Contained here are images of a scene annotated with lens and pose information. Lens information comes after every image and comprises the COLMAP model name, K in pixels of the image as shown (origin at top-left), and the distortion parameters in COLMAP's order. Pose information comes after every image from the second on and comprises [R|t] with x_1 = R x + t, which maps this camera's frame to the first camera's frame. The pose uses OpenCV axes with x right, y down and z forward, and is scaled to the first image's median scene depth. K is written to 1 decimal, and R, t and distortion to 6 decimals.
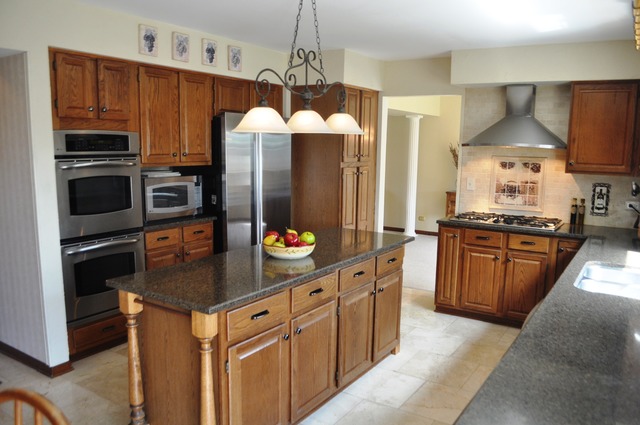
lens RADIAL K [[515.3, 0, 320.0], [0, 515.3, 212.5], [0, 0, 1]] dist [0.006087, 0.001302]
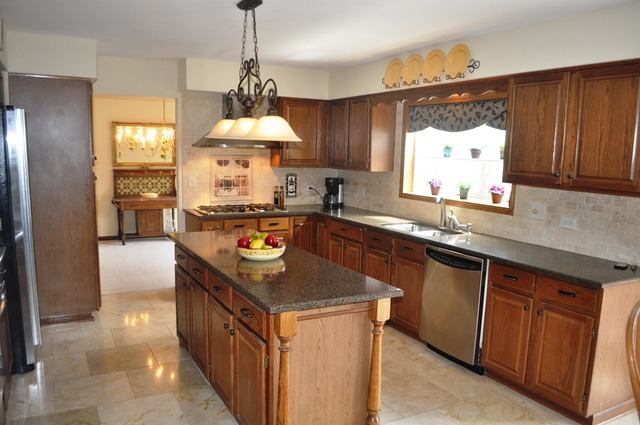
lens RADIAL K [[510.7, 0, 319.7], [0, 510.7, 228.1], [0, 0, 1]] dist [-0.067533, -0.000183]
pose [[0.464650, -0.149514, 0.872781, -0.595882], [0.105120, 0.987986, 0.113285, -0.057196], [-0.879233, 0.039109, 0.474784, 0.288547]]
